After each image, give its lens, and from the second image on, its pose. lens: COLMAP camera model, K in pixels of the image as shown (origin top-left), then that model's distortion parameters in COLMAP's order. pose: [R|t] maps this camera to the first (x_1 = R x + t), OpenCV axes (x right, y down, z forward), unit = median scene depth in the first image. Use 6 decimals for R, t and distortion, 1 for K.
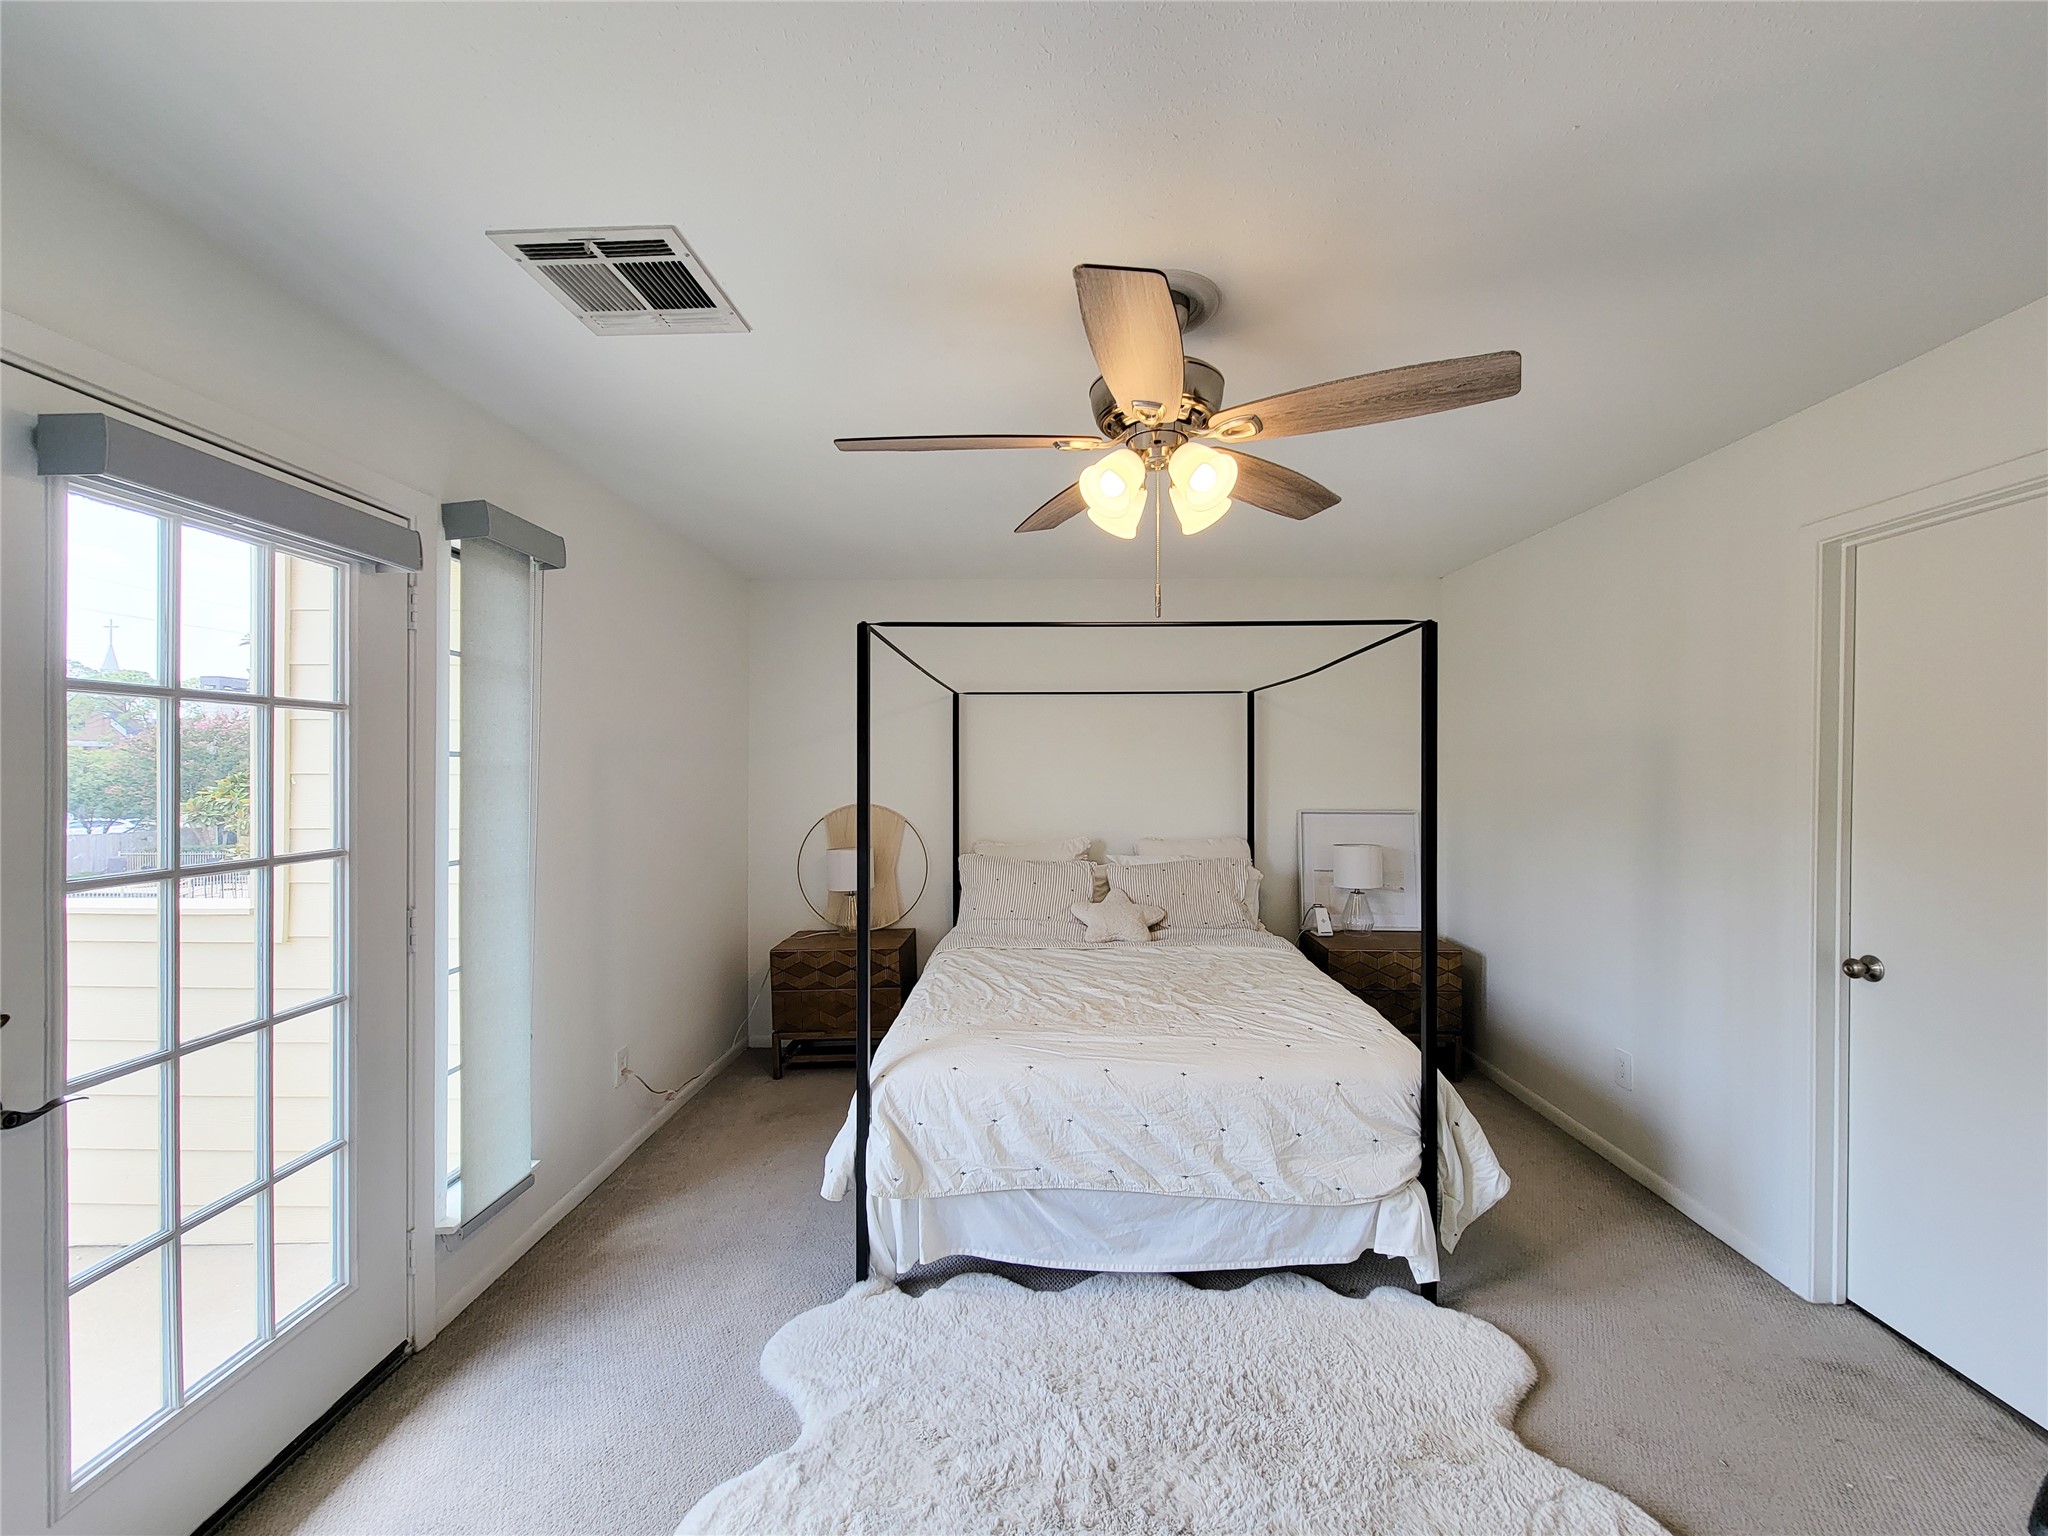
lens RADIAL K [[856.0, 0, 1027.0], [0, 856.0, 780.2], [0, 0, 1]] dist [0.001594, -0.001585]
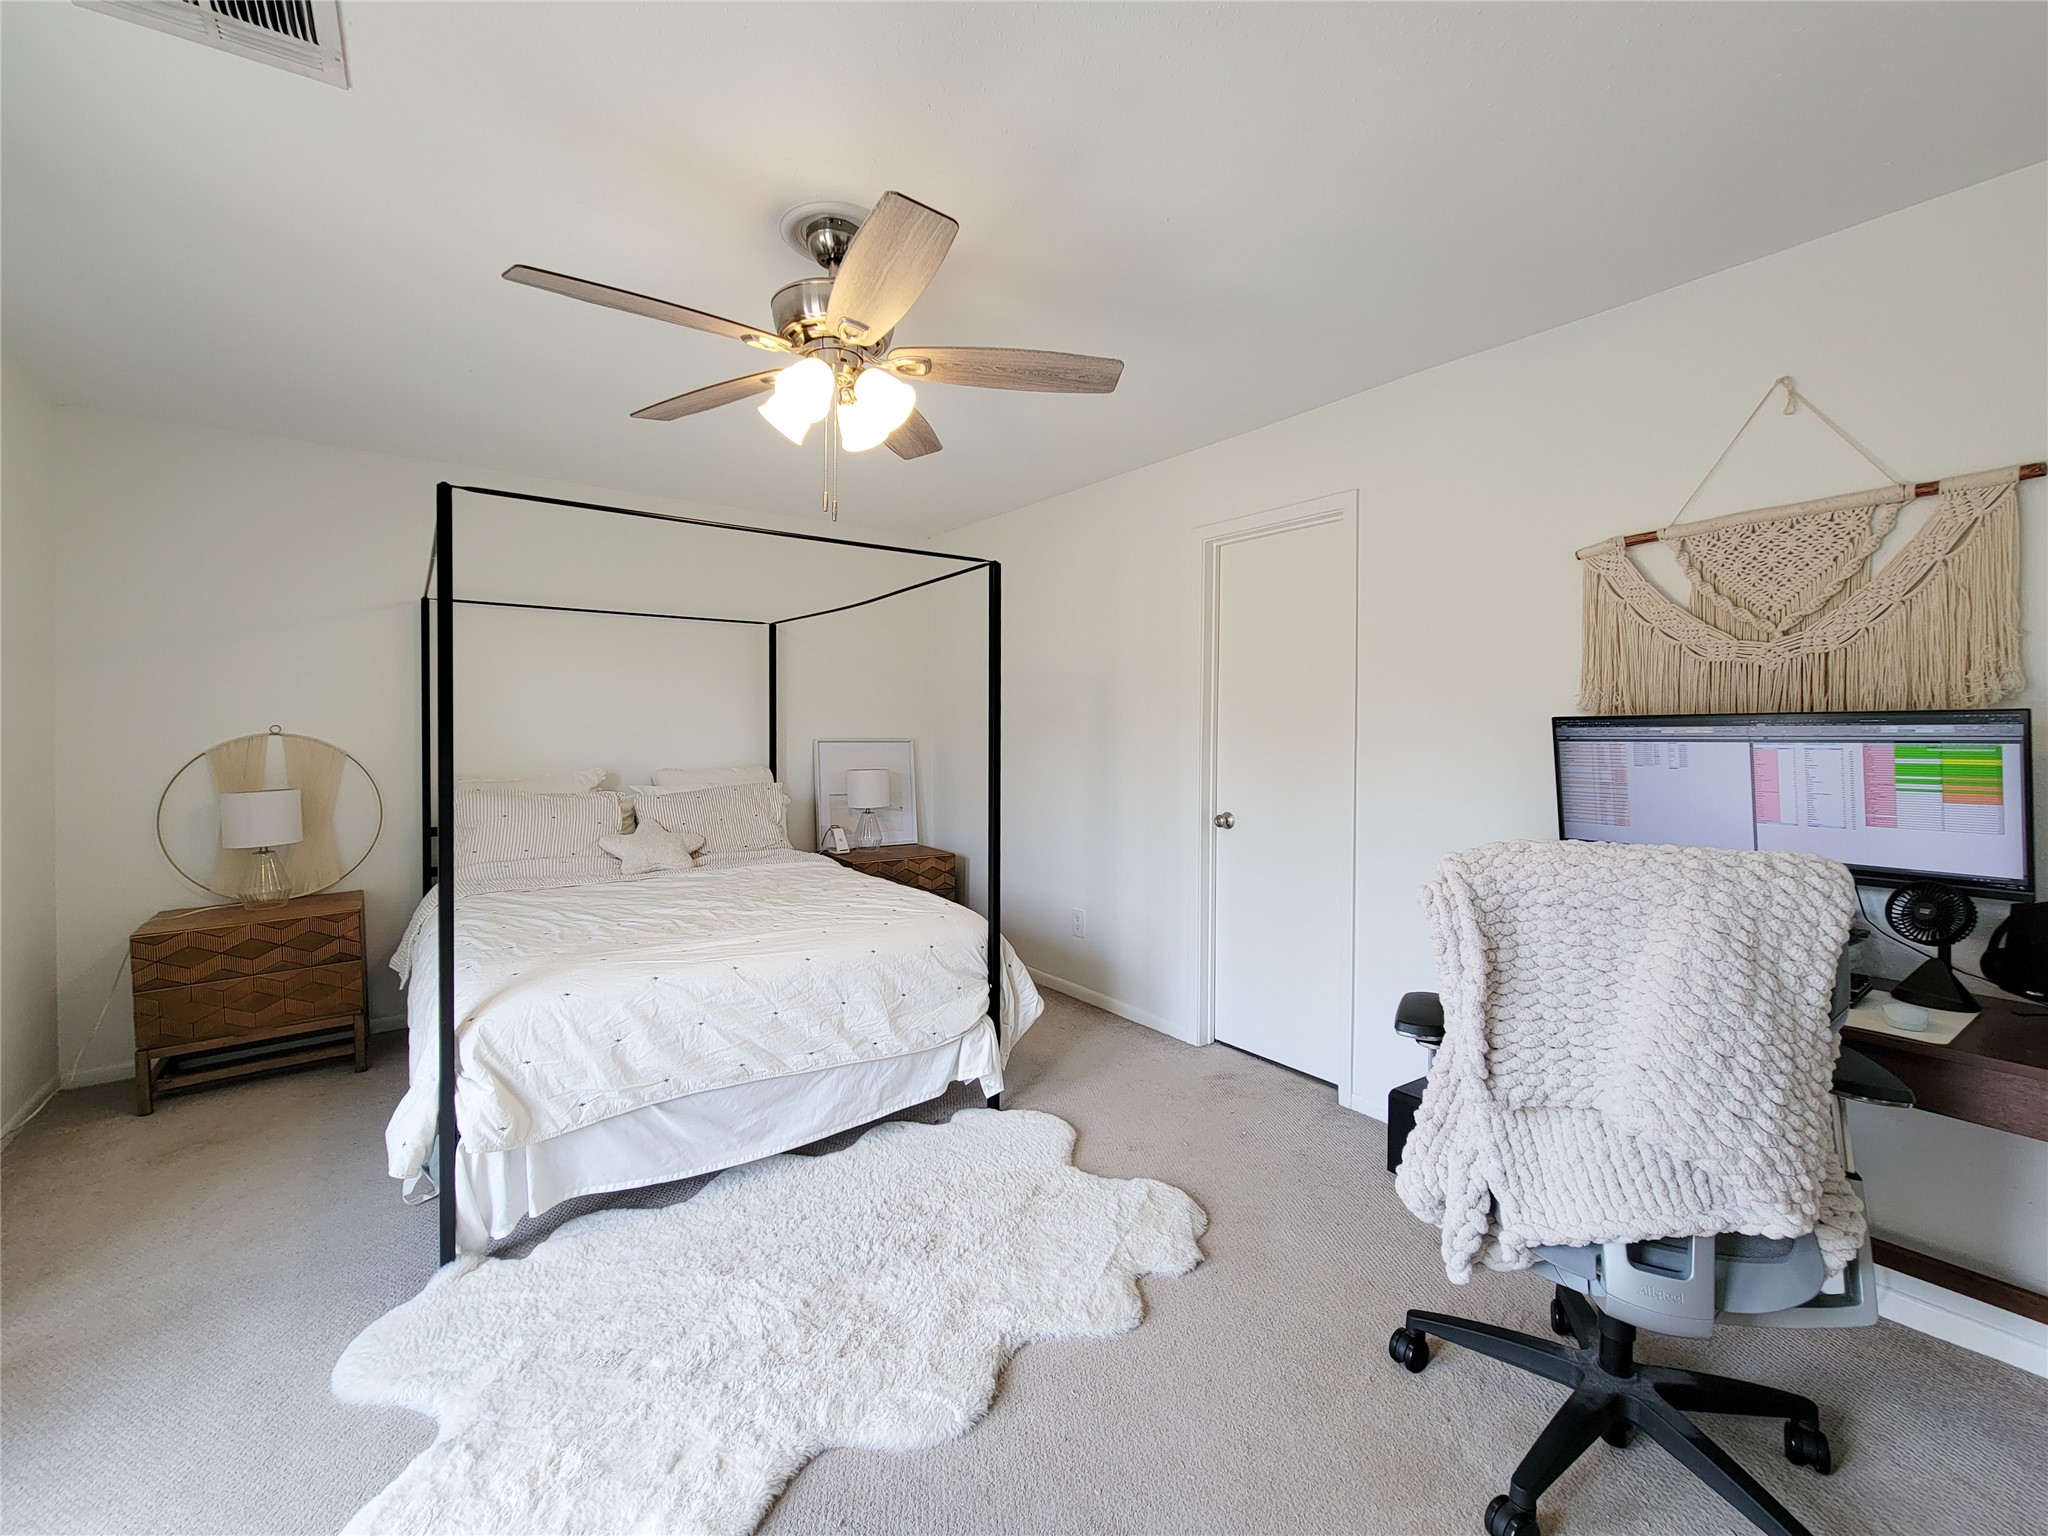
lens RADIAL K [[856.0, 0, 1024.9], [0, 856.0, 747.1], [0, 0, 1]] dist [0.001594, -0.001585]
pose [[0.800120, -0.013285, 0.599693, -0.237717], [0.004490, 0.999859, 0.016159, 0.061686], [-0.599823, -0.010236, 0.800067, -0.017098]]
